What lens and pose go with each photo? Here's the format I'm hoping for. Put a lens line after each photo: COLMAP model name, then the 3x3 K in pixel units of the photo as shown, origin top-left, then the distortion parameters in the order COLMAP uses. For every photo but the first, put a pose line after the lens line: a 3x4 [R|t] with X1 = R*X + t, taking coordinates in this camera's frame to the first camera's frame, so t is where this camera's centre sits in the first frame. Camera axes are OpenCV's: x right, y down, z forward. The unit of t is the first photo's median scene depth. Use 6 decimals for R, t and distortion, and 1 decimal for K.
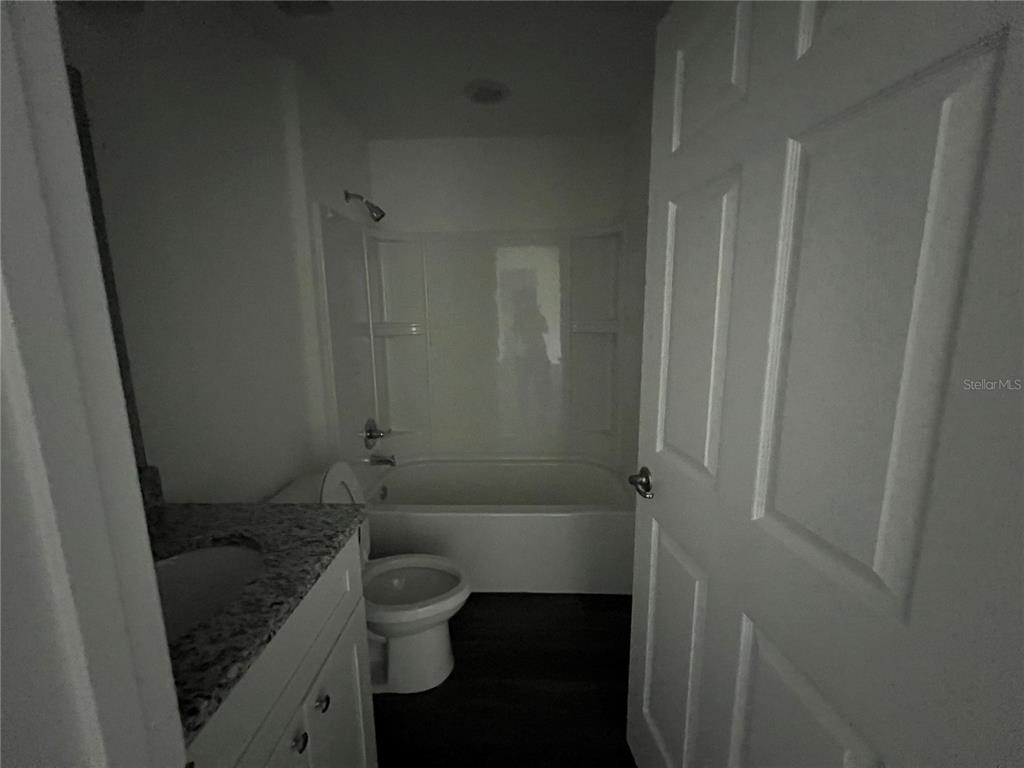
lens RADIAL K [[407.8, 0, 514.3], [0, 407.8, 379.8], [0, 0, 1]] dist [-0.002126, -0.000431]
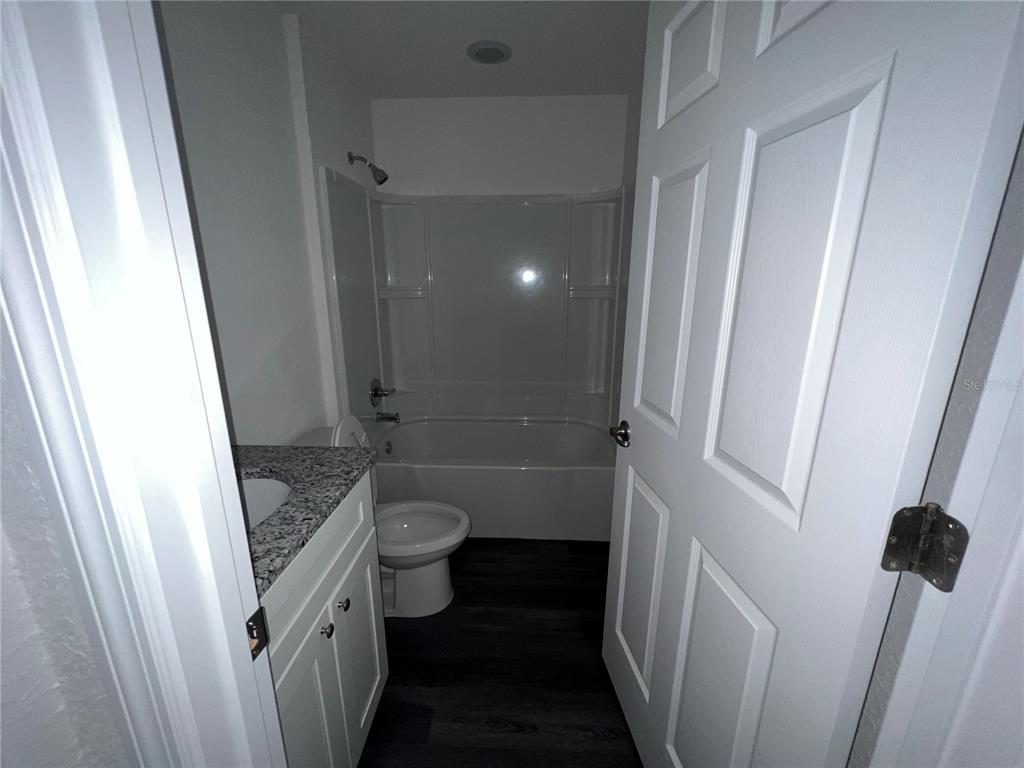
lens RADIAL K [[414.9, 0, 509.2], [0, 414.9, 381.8], [0, 0, 1]] dist [-0.012918, -0.000033]
pose [[0.999657, 0.018221, -0.018831, 0.026837], [-0.016563, 0.996270, 0.084690, 0.019287], [0.020304, -0.084349, 0.996229, -0.136091]]
